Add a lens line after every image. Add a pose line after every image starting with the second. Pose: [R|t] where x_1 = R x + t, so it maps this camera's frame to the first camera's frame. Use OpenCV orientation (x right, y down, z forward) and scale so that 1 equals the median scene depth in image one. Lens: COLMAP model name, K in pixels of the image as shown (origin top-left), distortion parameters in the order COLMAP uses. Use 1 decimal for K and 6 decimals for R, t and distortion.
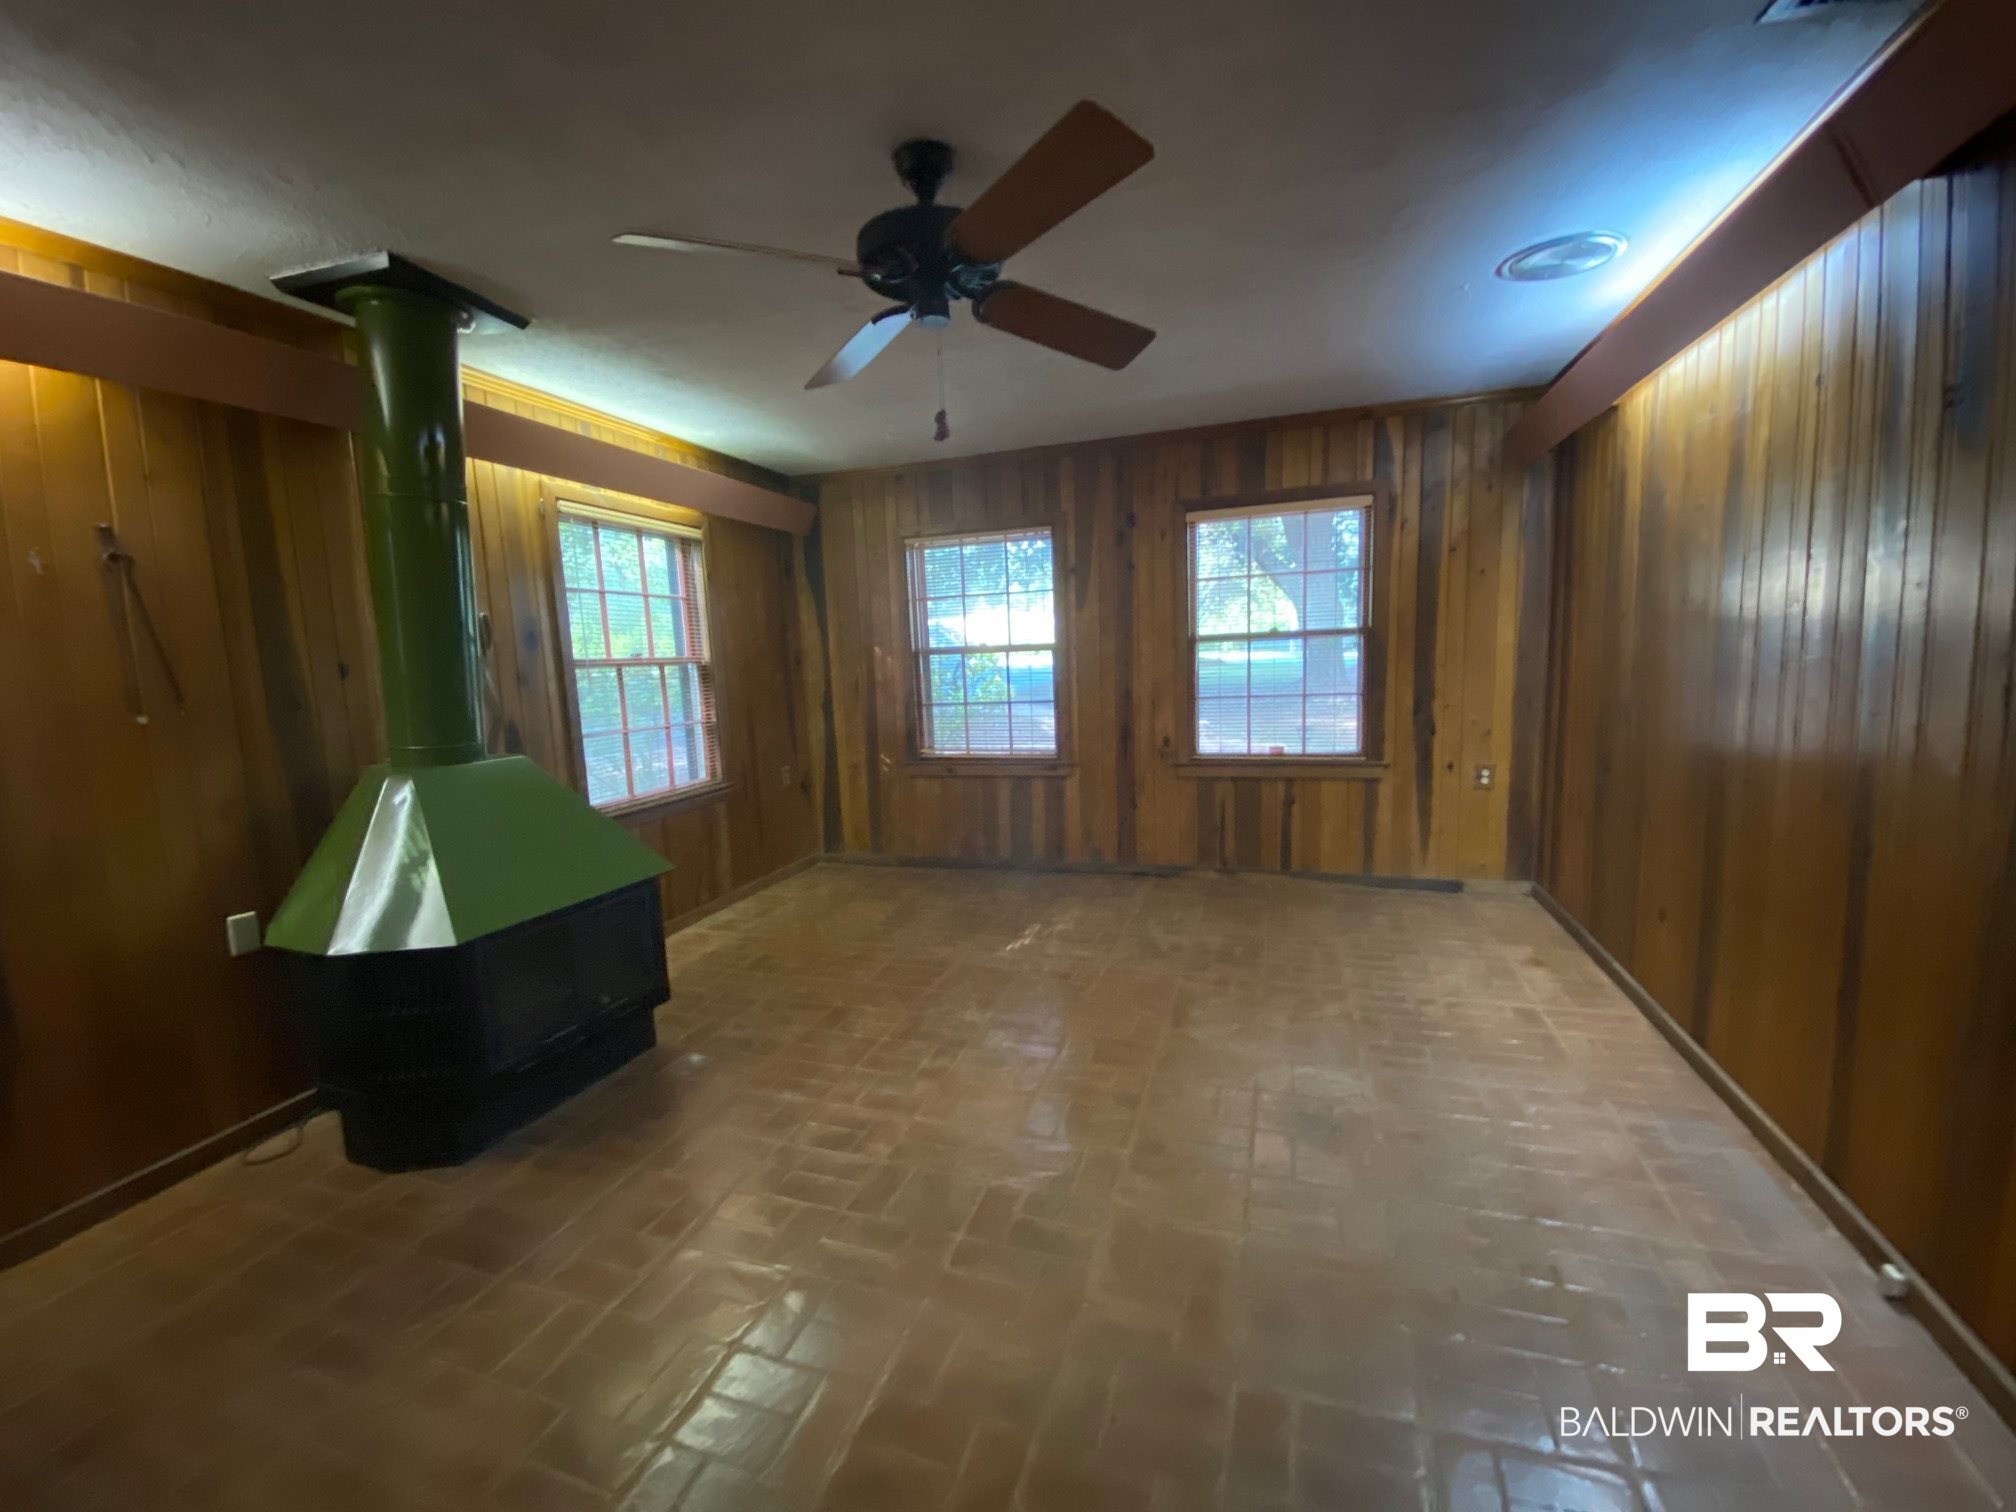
lens RADIAL K [[835.0, 0, 1002.9], [0, 835.0, 754.8], [0, 0, 1]] dist [-0.001598, -0.007379]
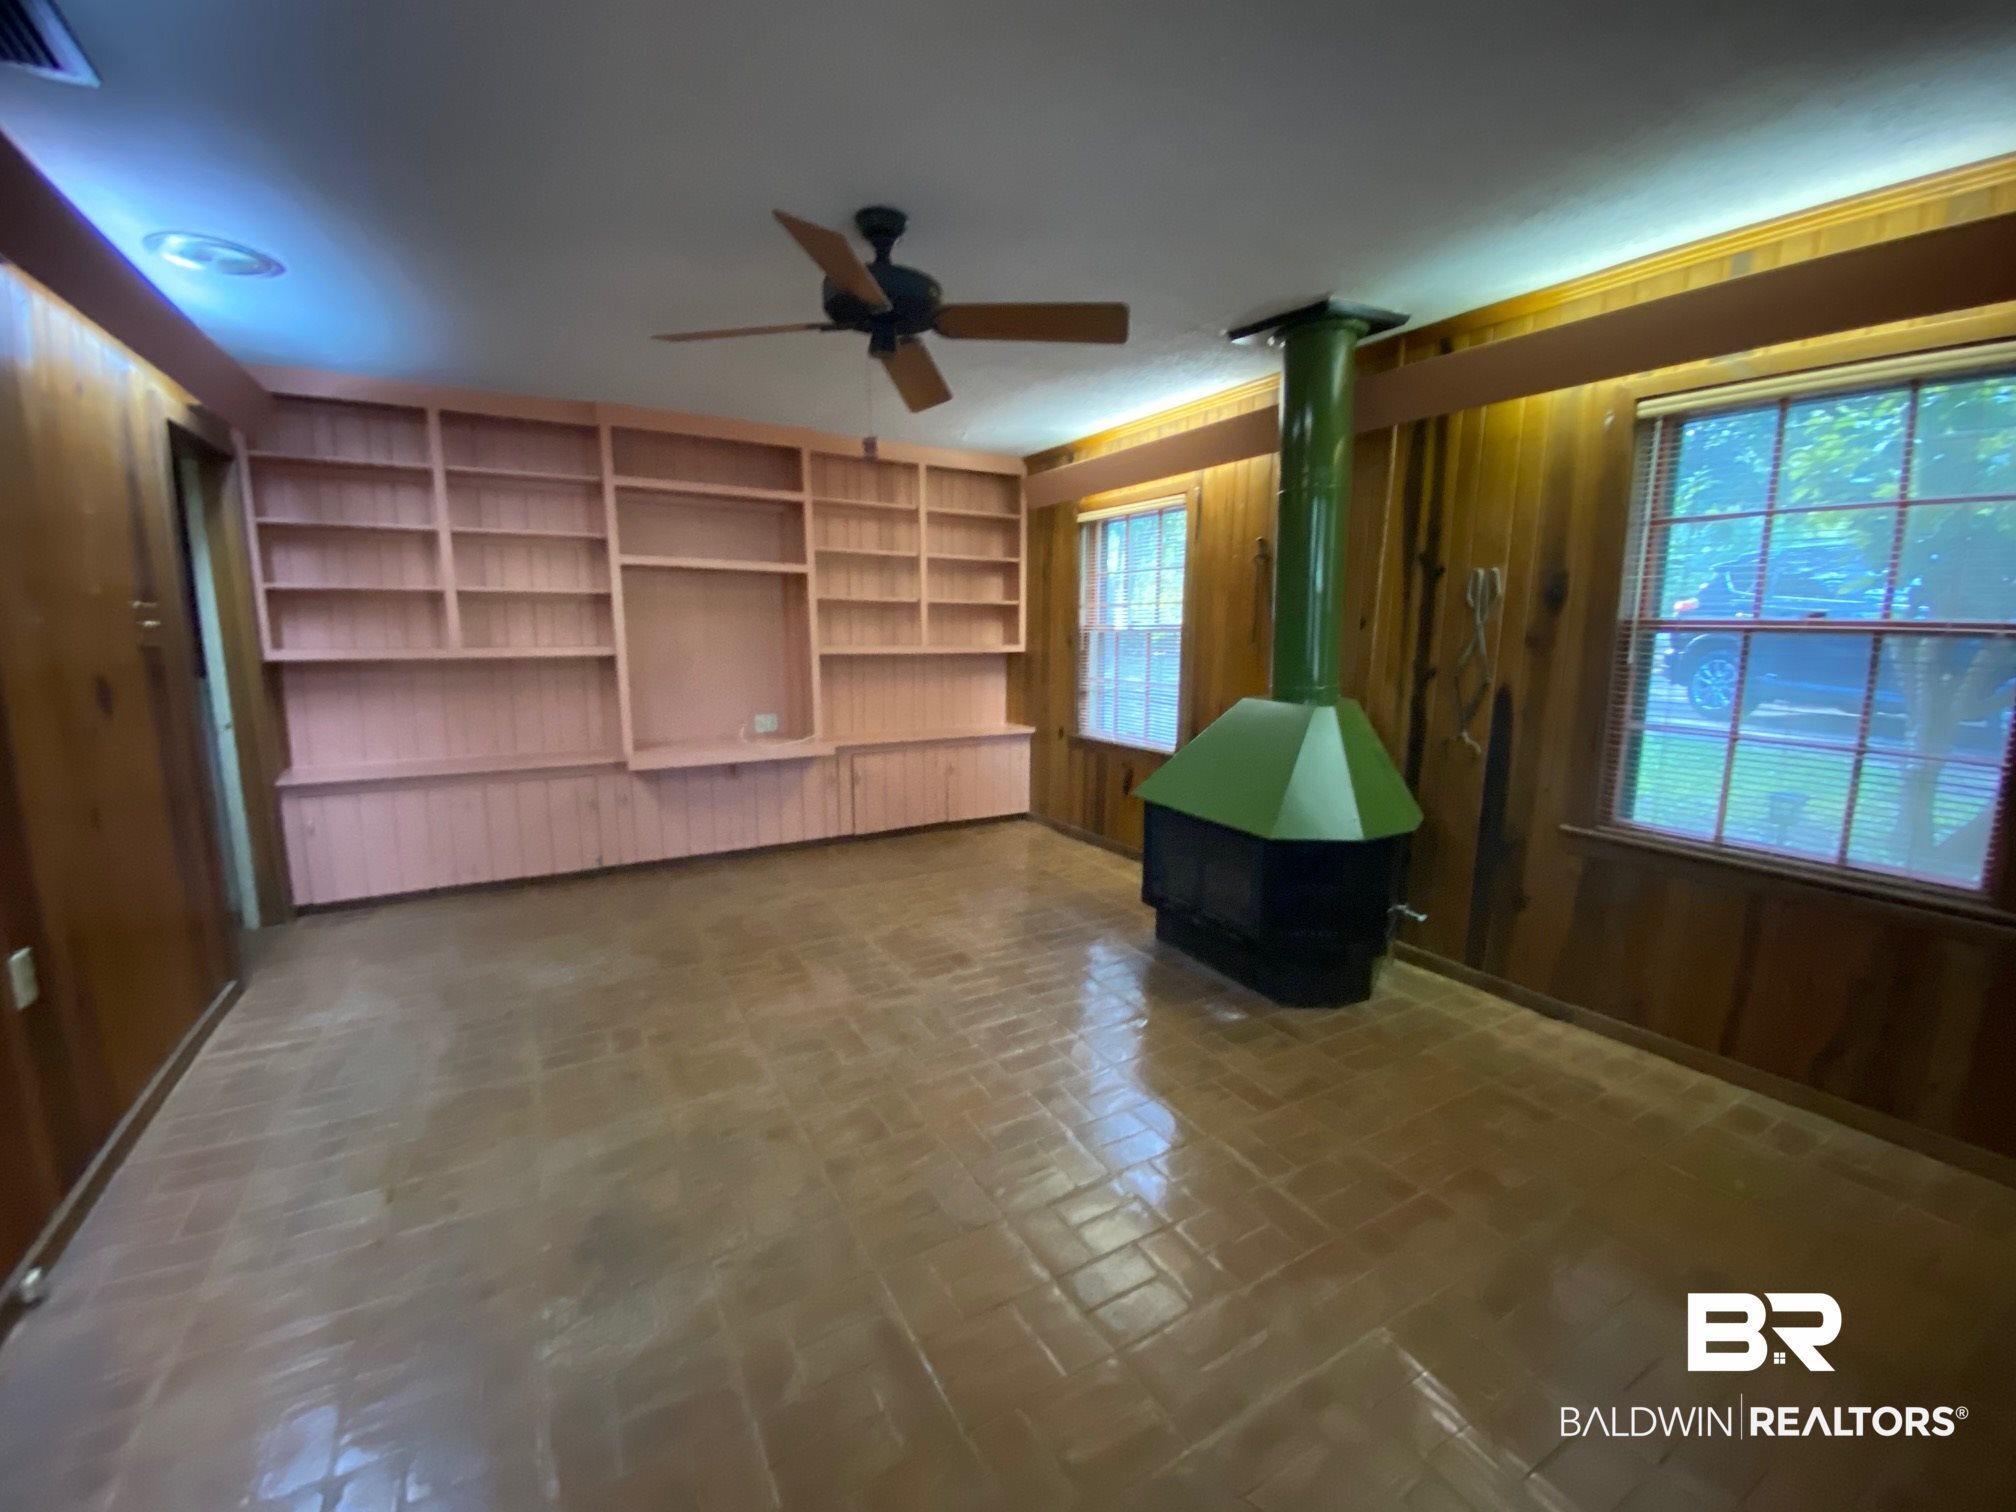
lens RADIAL K [[835.0, 0, 1003.3], [0, 835.0, 750.8], [0, 0, 1]] dist [-0.001598, -0.007379]
pose [[-0.674948, 0.142845, -0.723907, 0.462445], [-0.070732, 0.964039, 0.256177, -0.172577], [0.734467, 0.224109, -0.640572, 1.228081]]
